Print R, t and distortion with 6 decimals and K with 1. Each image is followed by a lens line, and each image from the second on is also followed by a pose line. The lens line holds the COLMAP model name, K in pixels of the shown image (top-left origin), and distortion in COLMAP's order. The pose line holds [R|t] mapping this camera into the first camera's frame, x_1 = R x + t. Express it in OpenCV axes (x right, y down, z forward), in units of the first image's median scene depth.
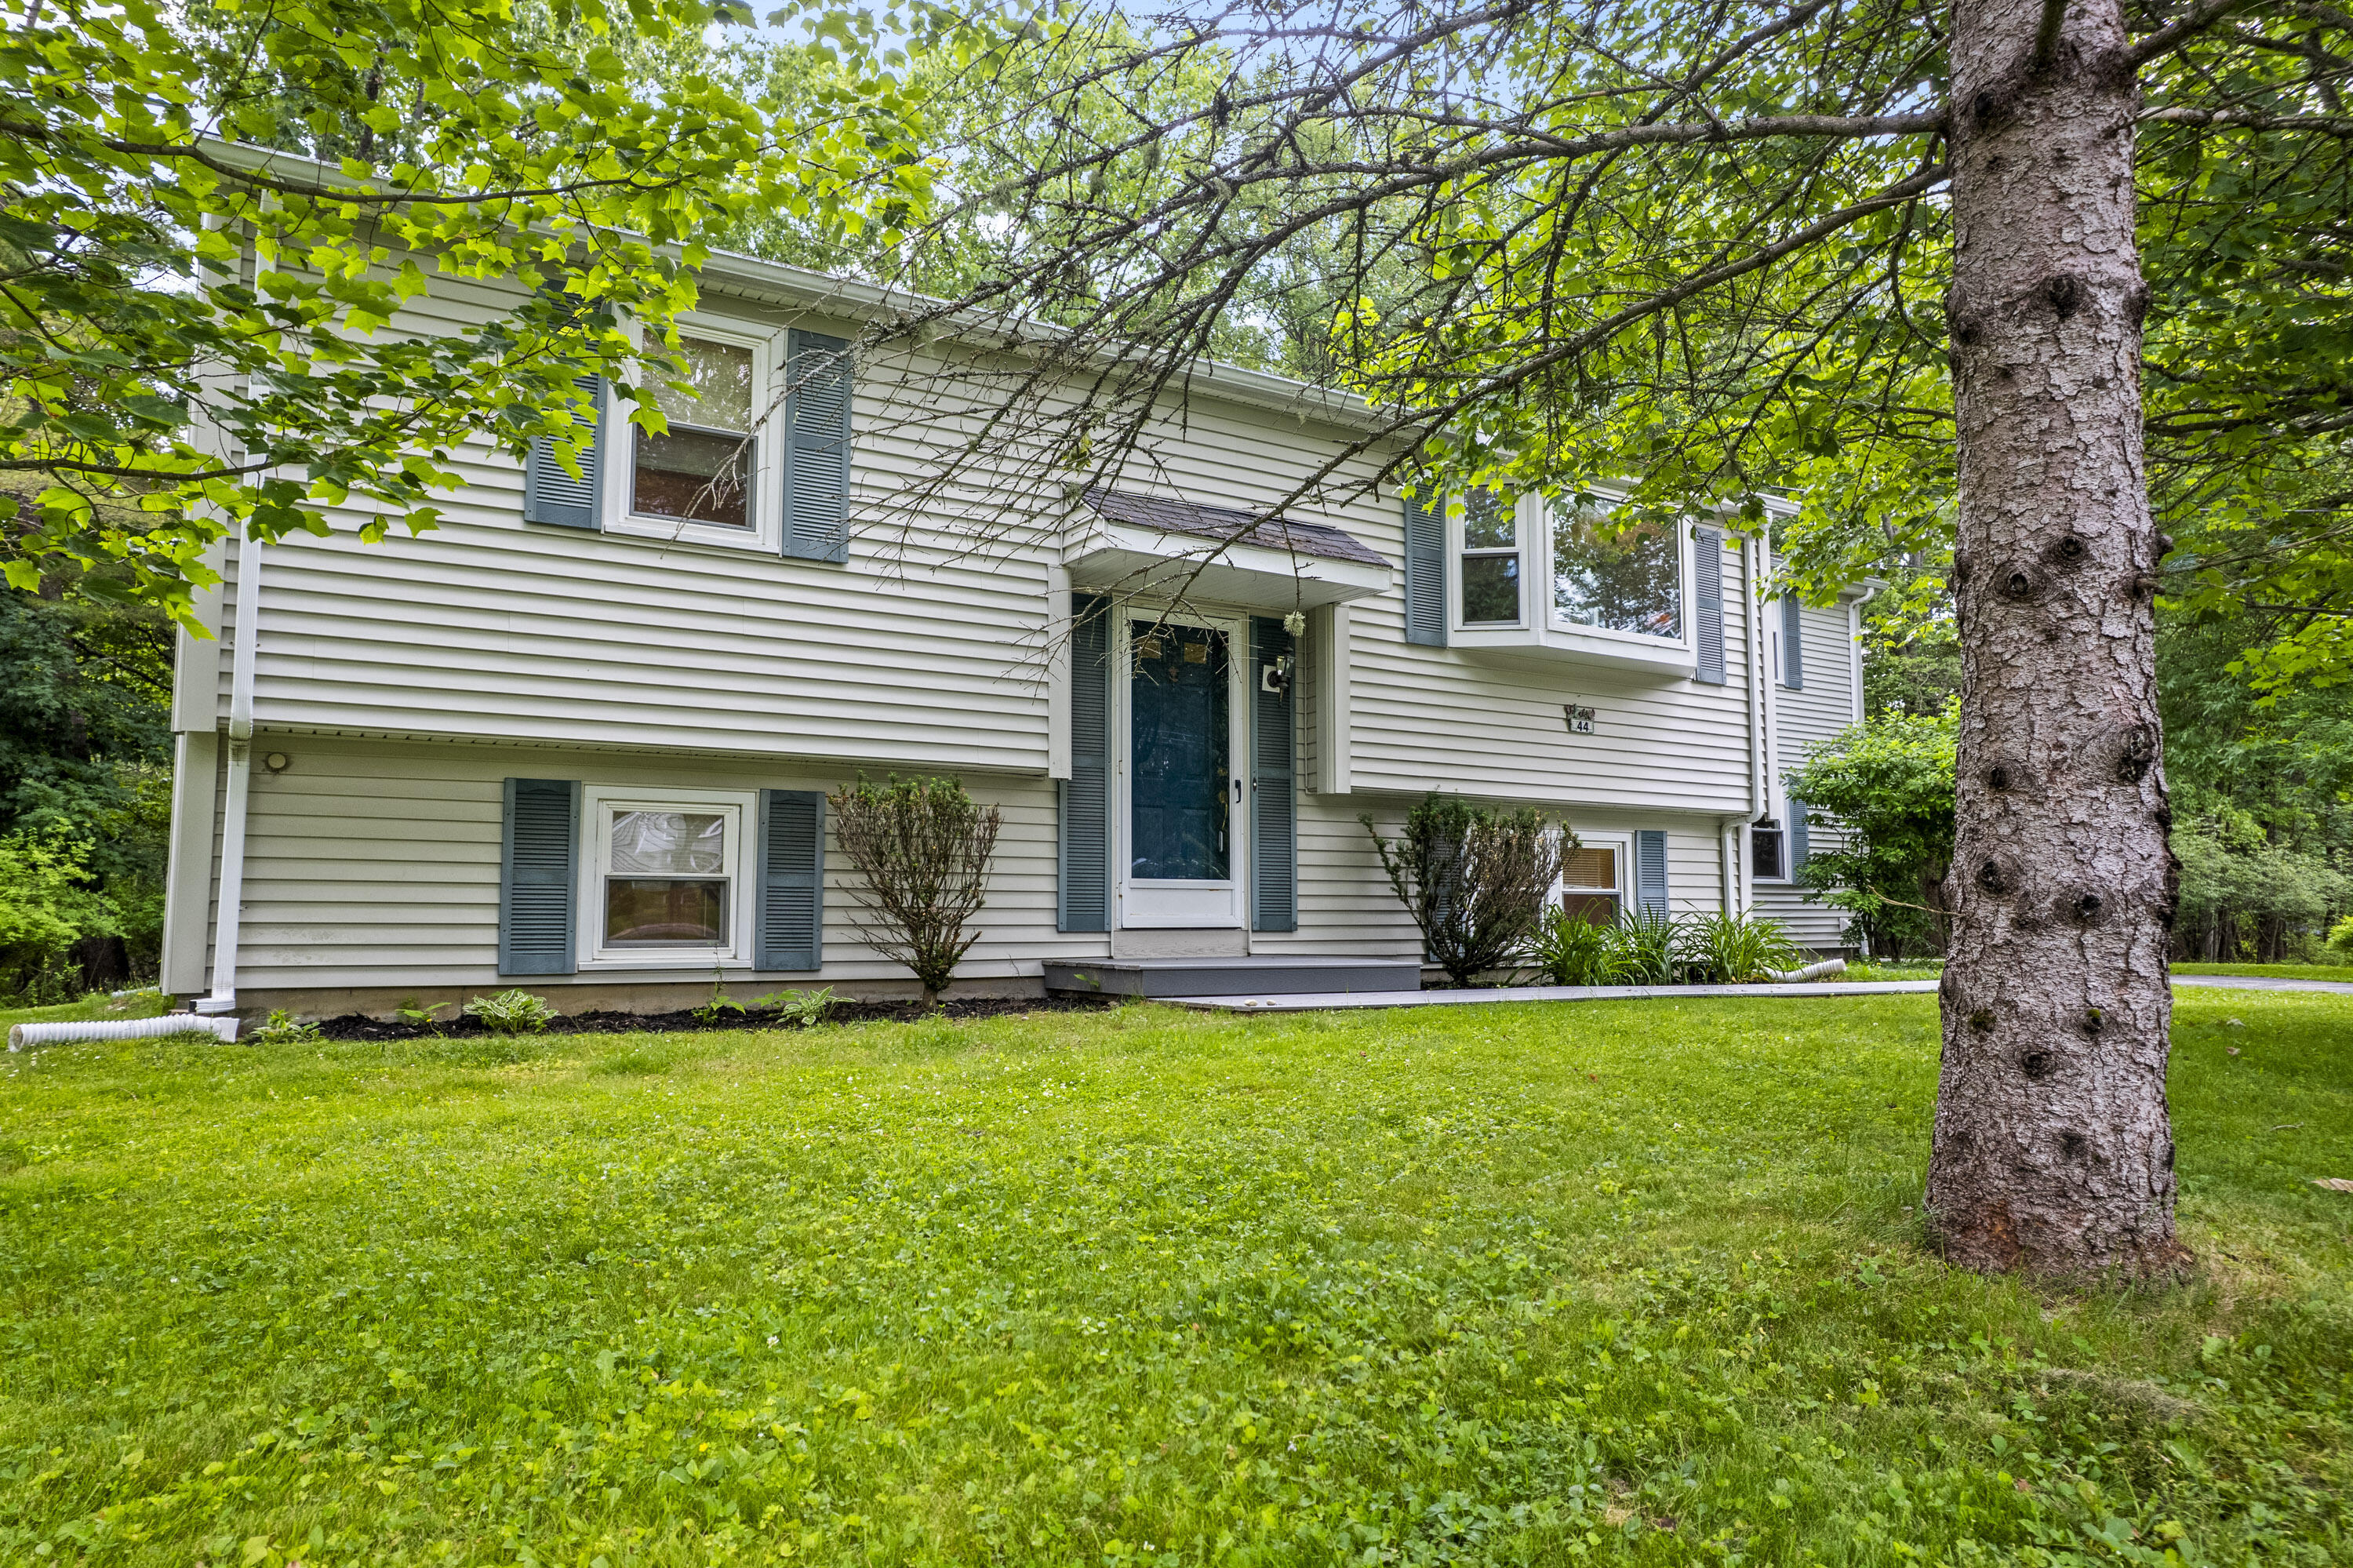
lens RADIAL K [[1486.1, 0, 1176.7], [0, 1486.1, 777.7], [0, 0, 1]] dist [-0.028002, 0.005321]
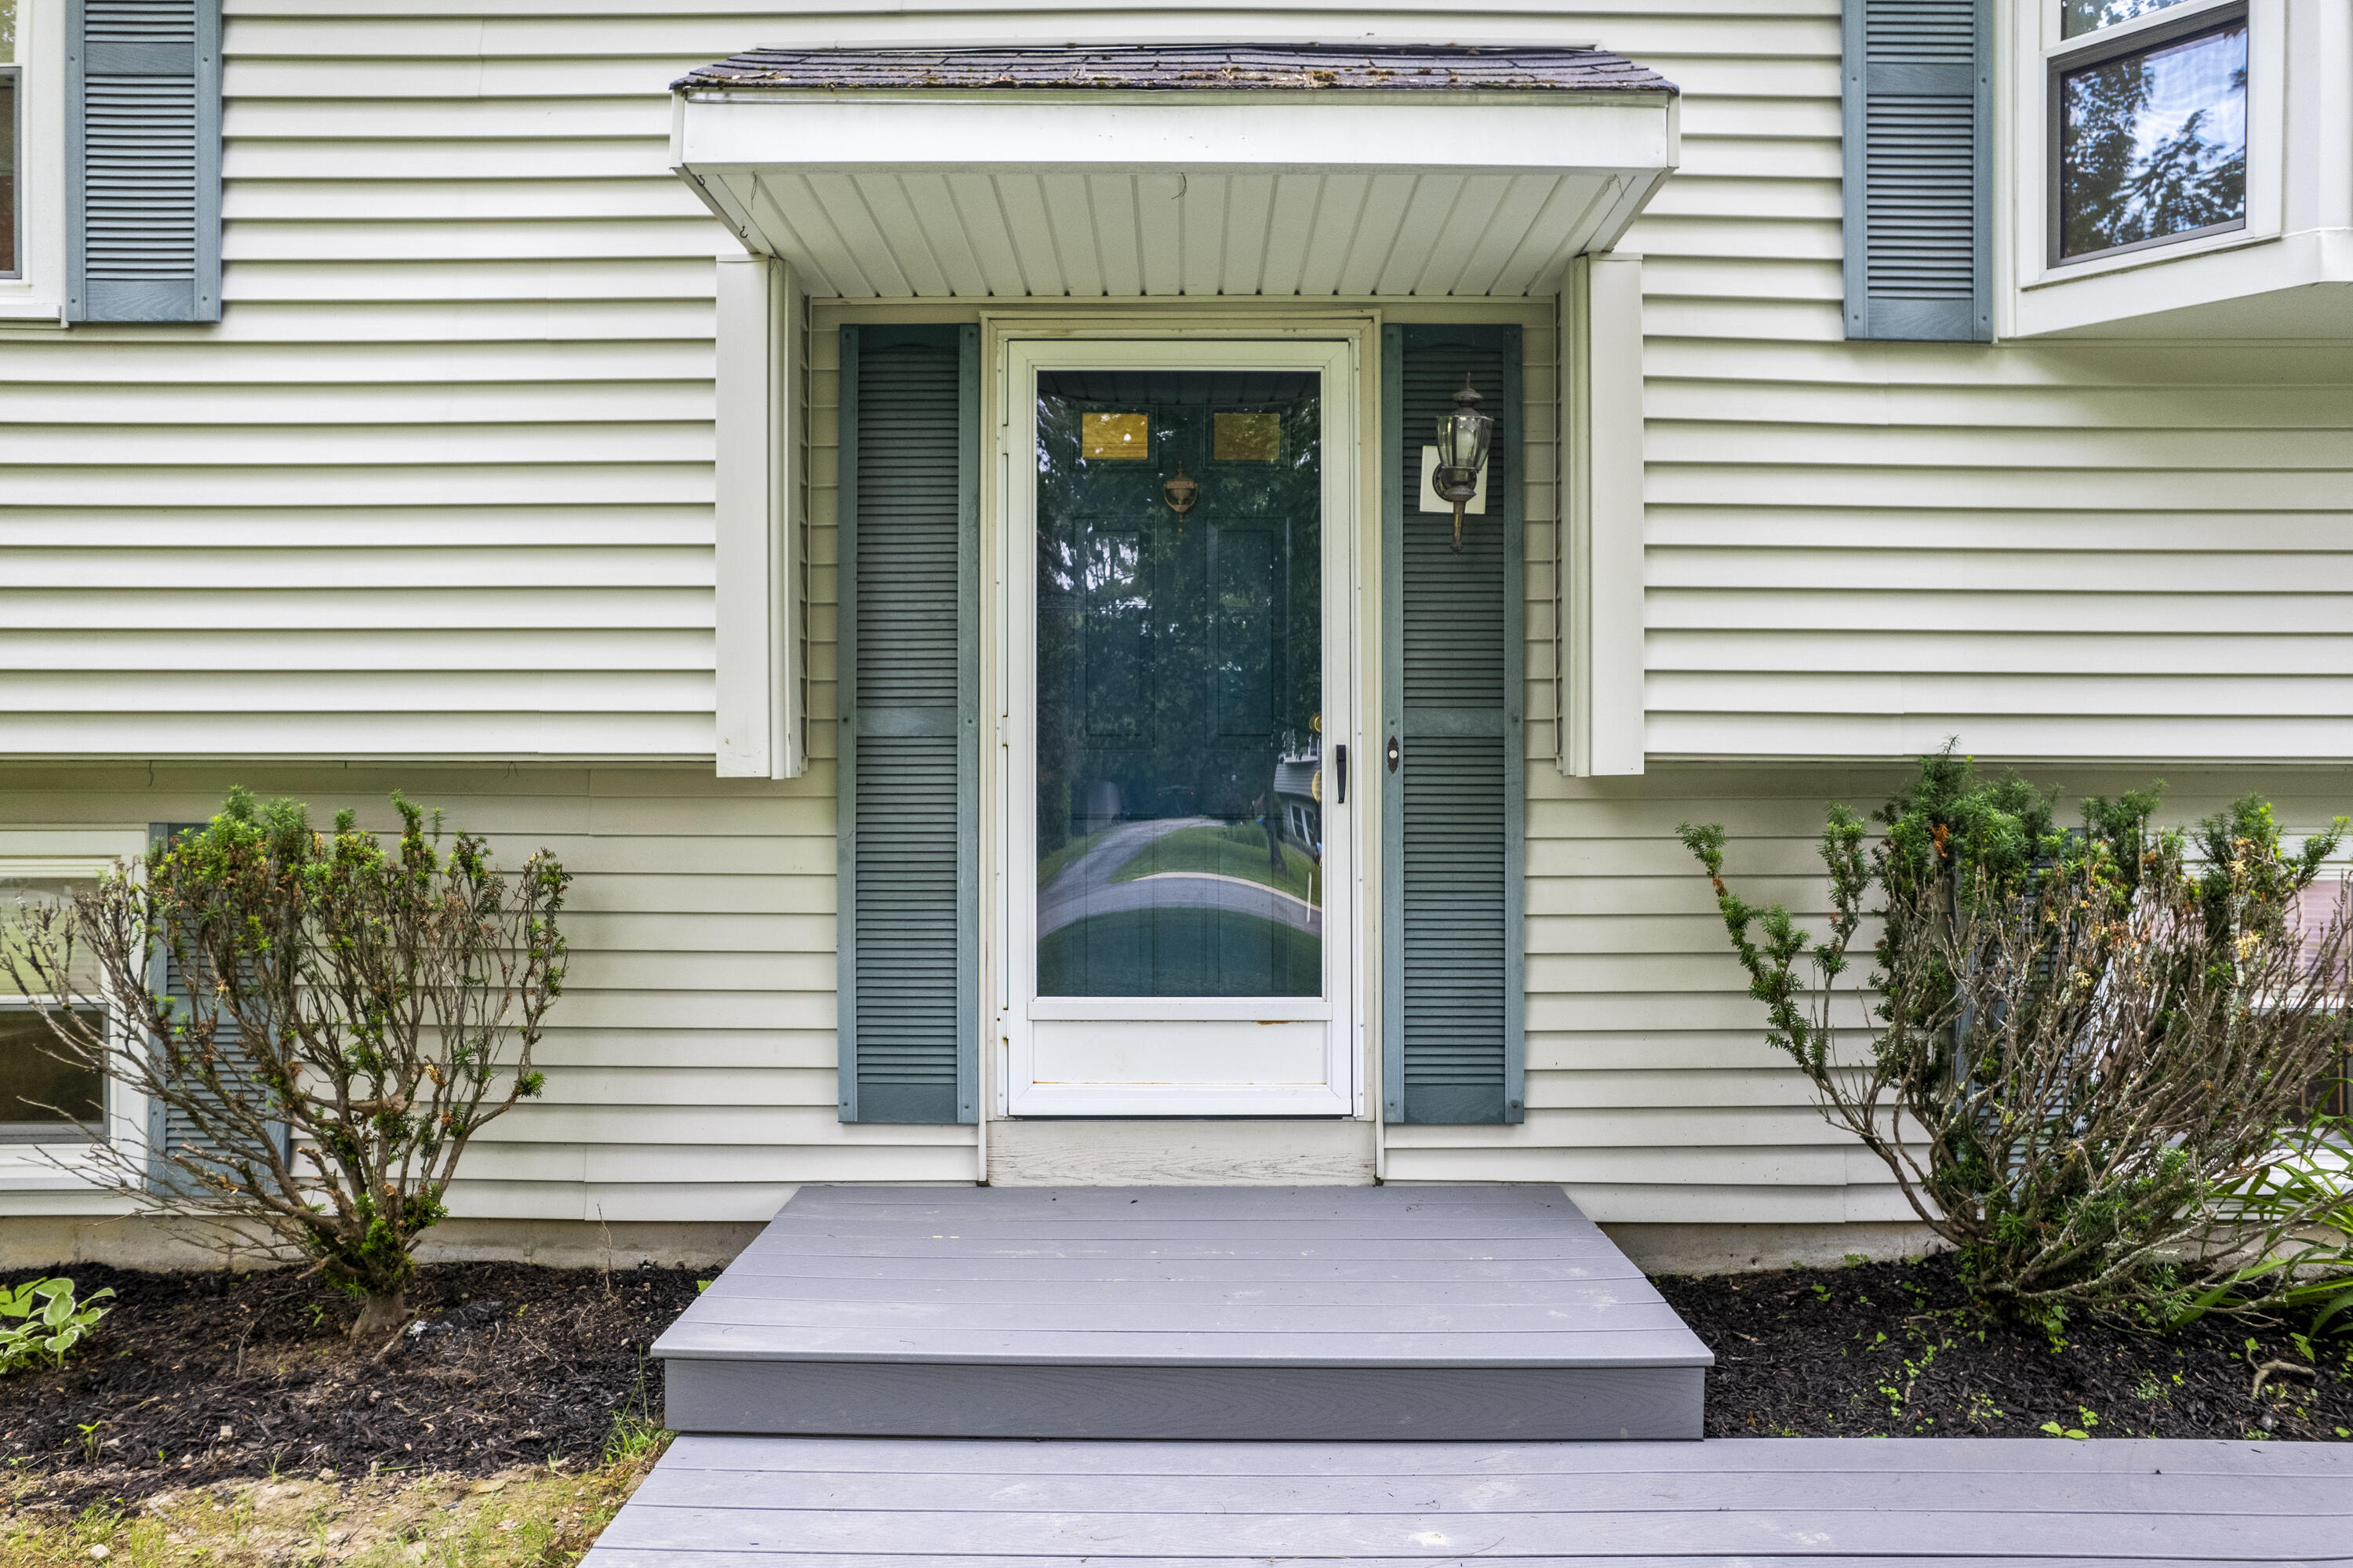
lens RADIAL K [[1486.1, 0, 1186.9], [0, 1486.1, 778.8], [0, 0, 1]] dist [-0.028002, 0.005321]
pose [[0.853044, -0.007514, -0.521785, 0.213491], [0.049486, 0.996555, 0.066550, -0.018334], [0.519487, -0.082591, 0.850477, 0.638129]]
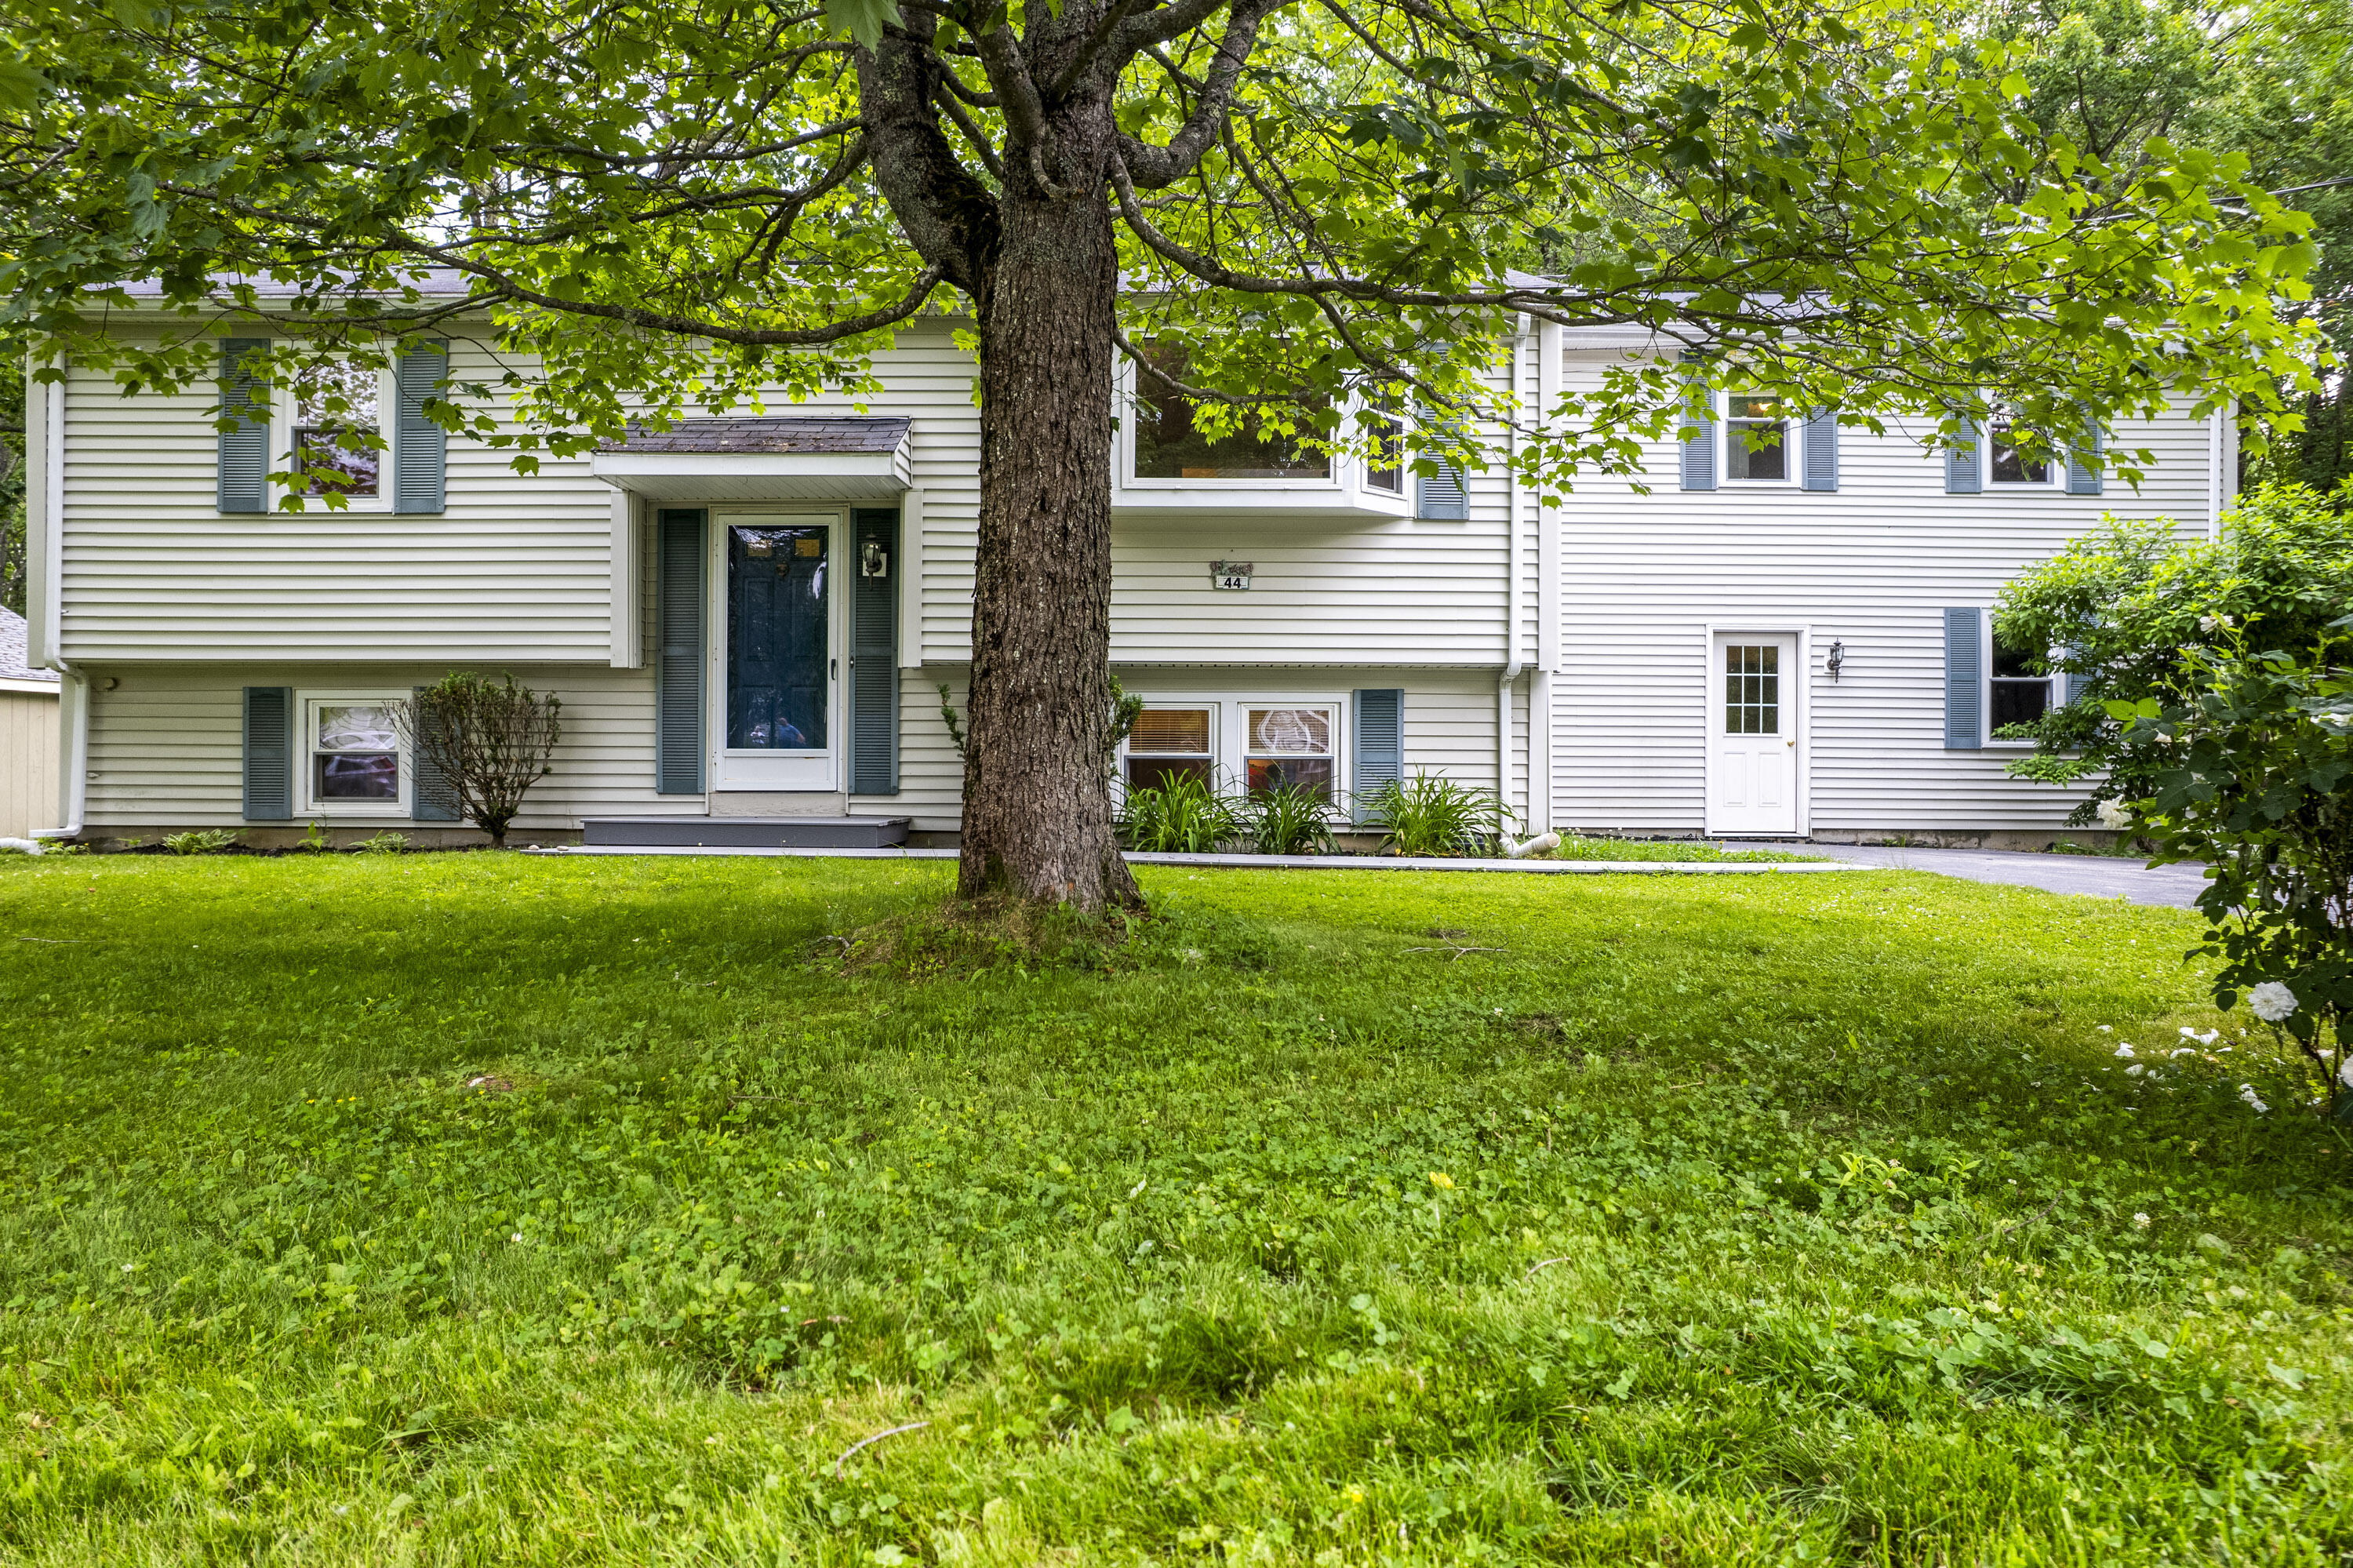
lens RADIAL K [[1486.1, 0, 1178.9], [0, 1486.1, 795.8], [0, 0, 1]] dist [-0.028002, 0.005321]
pose [[0.840409, -0.004492, -0.541934, 0.861997], [0.047414, 0.996741, 0.065266, 0.043175], [0.539875, -0.080545, 0.837883, 0.197202]]
